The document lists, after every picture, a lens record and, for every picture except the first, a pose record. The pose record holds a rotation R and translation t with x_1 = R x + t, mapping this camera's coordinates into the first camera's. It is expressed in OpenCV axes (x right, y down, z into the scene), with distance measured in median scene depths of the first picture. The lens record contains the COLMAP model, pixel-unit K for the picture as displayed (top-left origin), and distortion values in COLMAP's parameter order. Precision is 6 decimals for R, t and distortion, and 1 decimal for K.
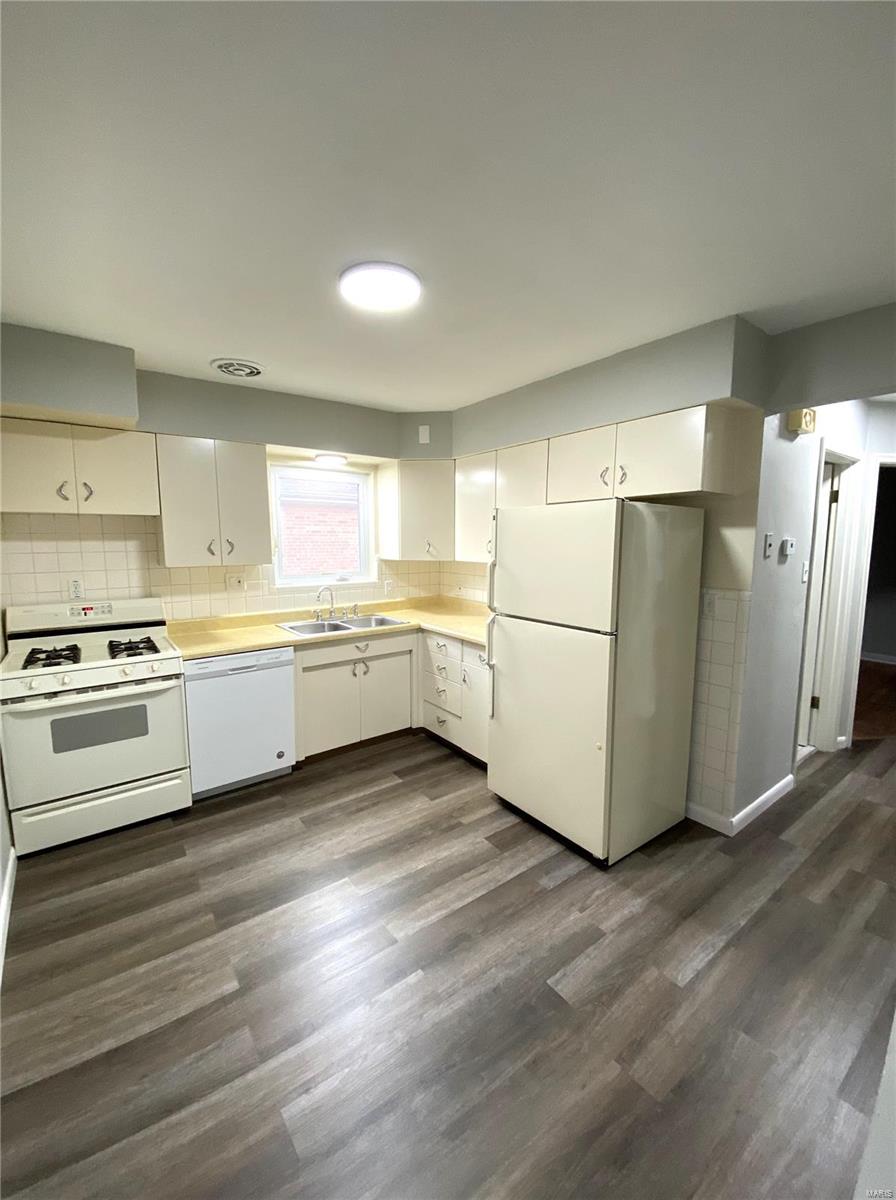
lens RADIAL K [[485.6, 0, 448.0], [0, 485.6, 600.0], [0, 0, 1]] dist [0.020648, -0.021106]
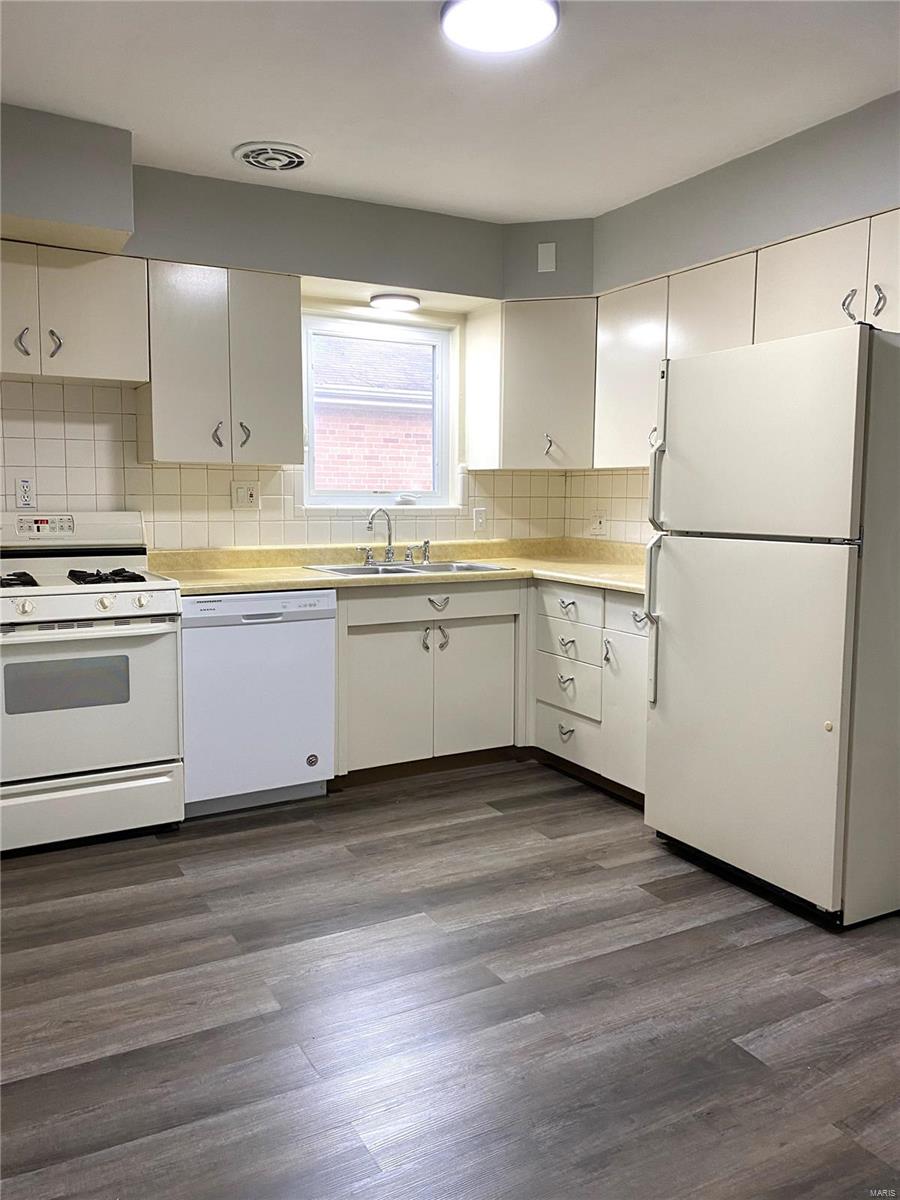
lens RADIAL K [[918.8, 0, 449.9], [0, 918.8, 585.5], [0, 0, 1]] dist [0.022754, -0.008779]
pose [[0.991315, 0.019753, -0.130018, -0.018351], [-0.023284, 0.999399, -0.025698, 0.151760], [0.129432, 0.028502, 0.991179, -0.221098]]
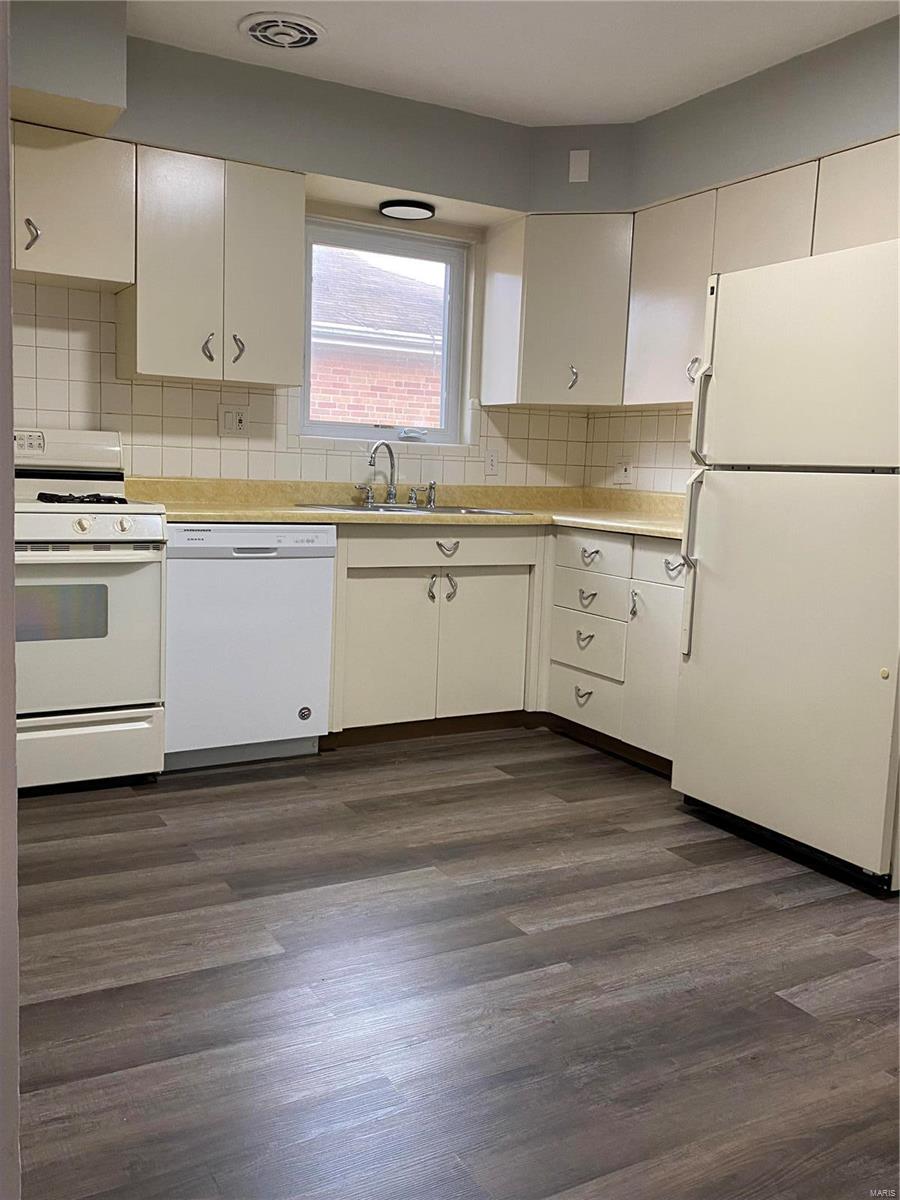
lens RADIAL K [[1036.7, 0, 445.8], [0, 1036.7, 593.4], [0, 0, 1]] dist [0.041606, -0.057954]
pose [[0.992144, 0.054043, -0.112824, -0.062605], [-0.054883, 0.998483, -0.004352, 0.225007], [0.112418, 0.010510, 0.993605, -0.253415]]
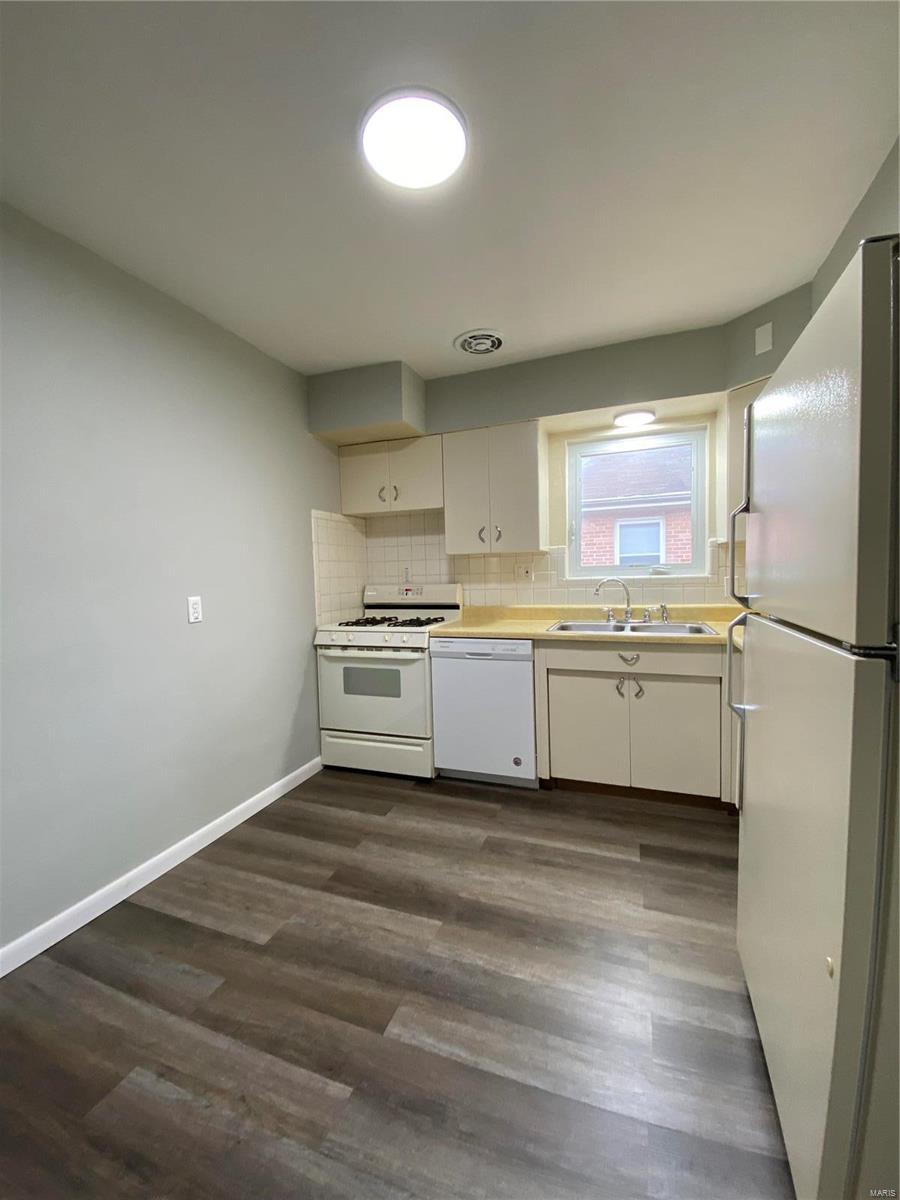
lens RADIAL K [[488.2, 0, 448.4], [0, 488.2, 593.4], [0, 0, 1]] dist [0.056752, -0.036014]
pose [[0.538021, 0.024562, -0.842573, 0.433409], [-0.079606, 0.996588, -0.021781, 0.055547], [0.839164, 0.078792, 0.538141, 0.508467]]
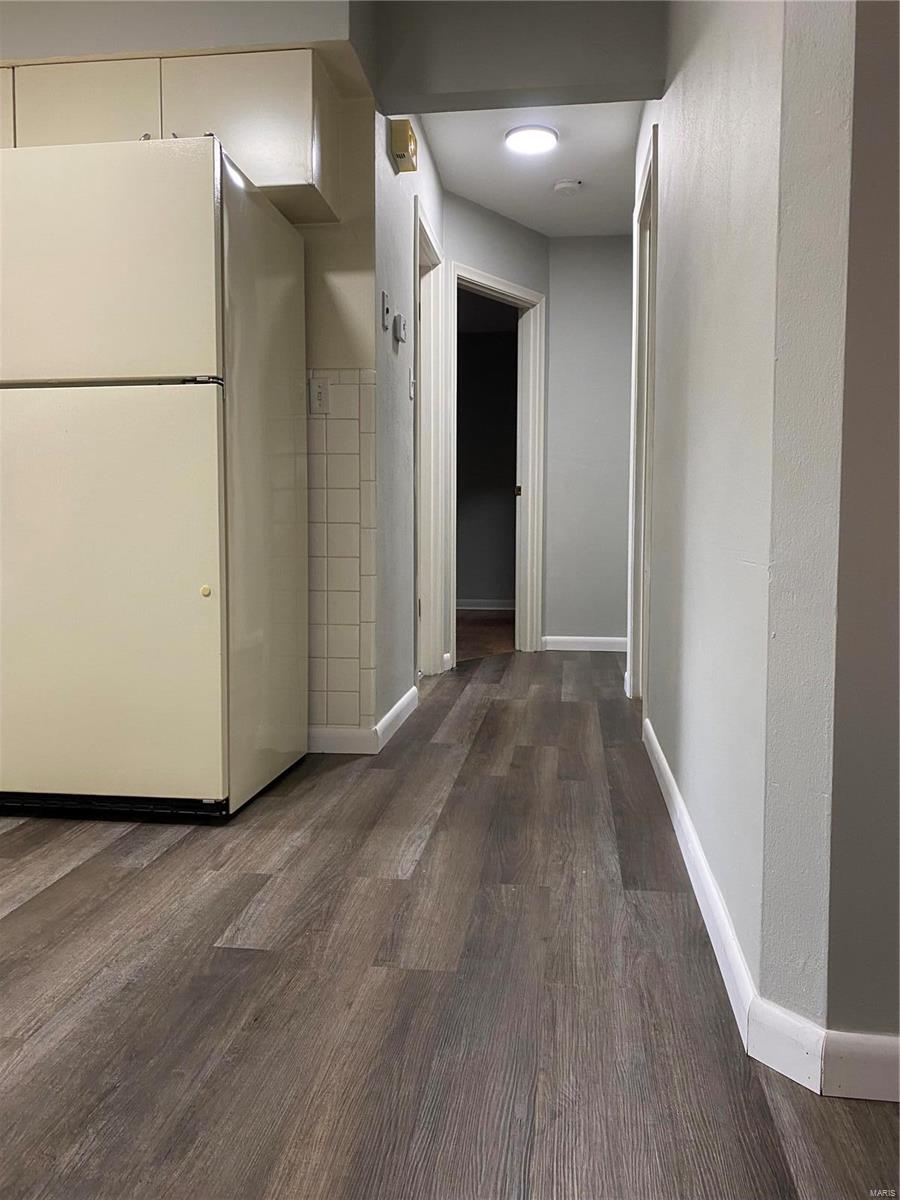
lens RADIAL K [[918.8, 0, 449.9], [0, 918.8, 585.5], [0, 0, 1]] dist [0.022754, -0.008779]
pose [[0.694026, -0.039733, 0.718853, -0.229253], [0.084308, 0.996092, -0.026339, 0.322257], [-0.714997, 0.078886, 0.694663, 0.074273]]
